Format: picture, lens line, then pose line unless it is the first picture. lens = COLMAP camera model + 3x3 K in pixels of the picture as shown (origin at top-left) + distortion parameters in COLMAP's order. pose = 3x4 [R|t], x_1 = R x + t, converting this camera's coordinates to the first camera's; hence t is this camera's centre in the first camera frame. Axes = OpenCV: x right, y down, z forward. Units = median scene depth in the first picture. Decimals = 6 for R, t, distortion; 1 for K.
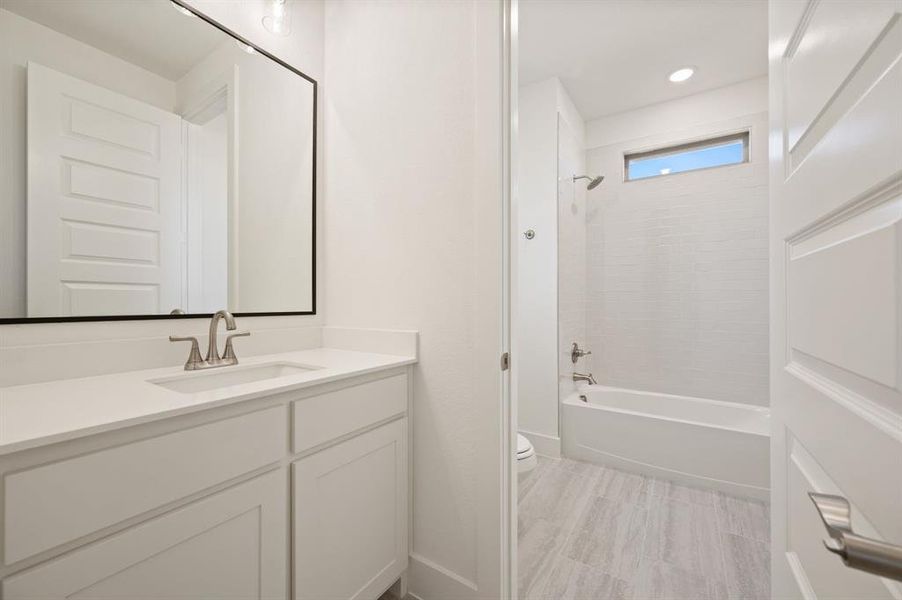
lens RADIAL K [[367.6, 0, 447.3], [0, 367.6, 300.6], [0, 0, 1]] dist [0.001221, 0.000238]
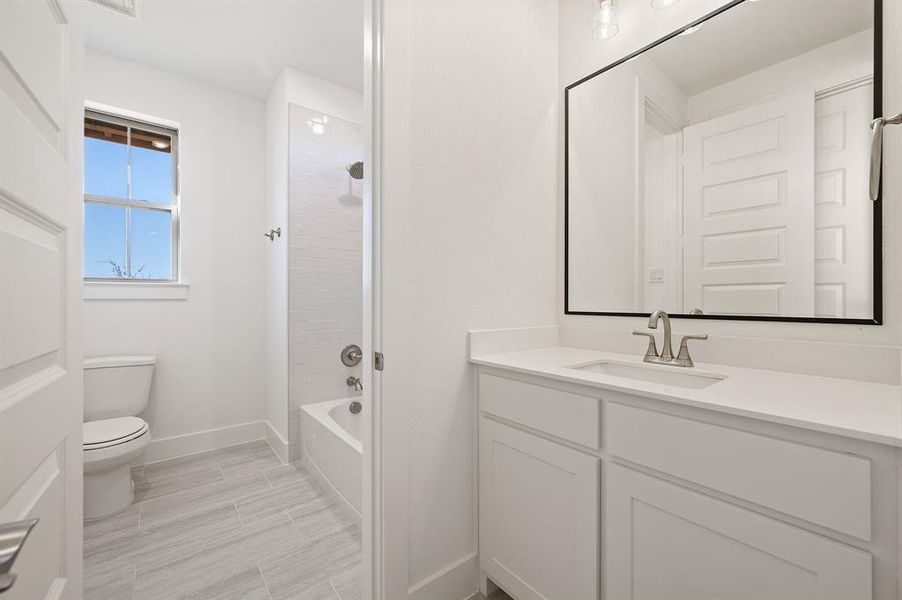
lens RADIAL K [[367.6, 0, 447.3], [0, 367.6, 300.6], [0, 0, 1]] dist [0.001221, 0.000238]
pose [[-0.298963, -0.000874, -0.954264, 0.548083], [0.001085, 0.999999, -0.001256, -0.000478], [0.954264, -0.001411, -0.298962, 0.712127]]
